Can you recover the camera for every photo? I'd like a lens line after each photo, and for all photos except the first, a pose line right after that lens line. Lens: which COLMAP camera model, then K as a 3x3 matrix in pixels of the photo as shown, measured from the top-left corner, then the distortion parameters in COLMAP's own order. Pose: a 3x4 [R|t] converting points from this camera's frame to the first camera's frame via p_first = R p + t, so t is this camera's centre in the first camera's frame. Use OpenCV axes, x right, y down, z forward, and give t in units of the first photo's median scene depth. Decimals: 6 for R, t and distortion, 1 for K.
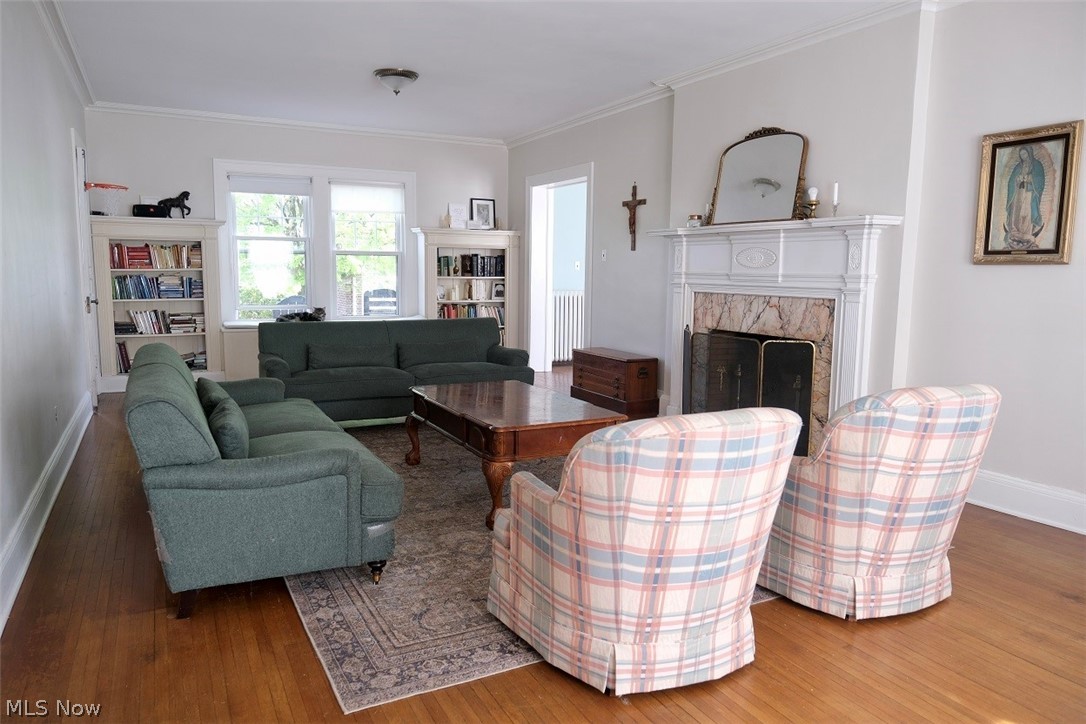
lens RADIAL K [[748.5, 0, 540.7], [0, 748.5, 361.0], [0, 0, 1]] dist [-0.023140, 0.007512]
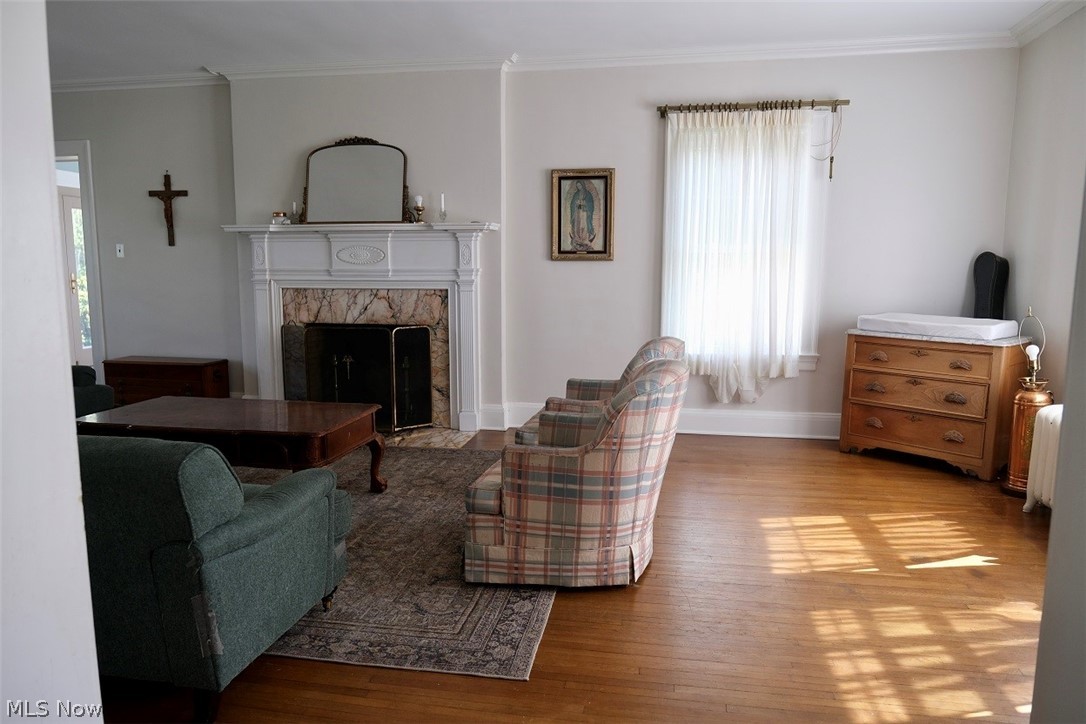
lens RADIAL K [[748.5, 0, 540.3], [0, 748.5, 363.6], [0, 0, 1]] dist [-0.023140, 0.007512]
pose [[0.595198, -0.111194, 0.795849, -0.496484], [0.101875, 0.992830, 0.062526, -0.022977], [-0.797095, 0.043862, 0.602259, 0.145118]]
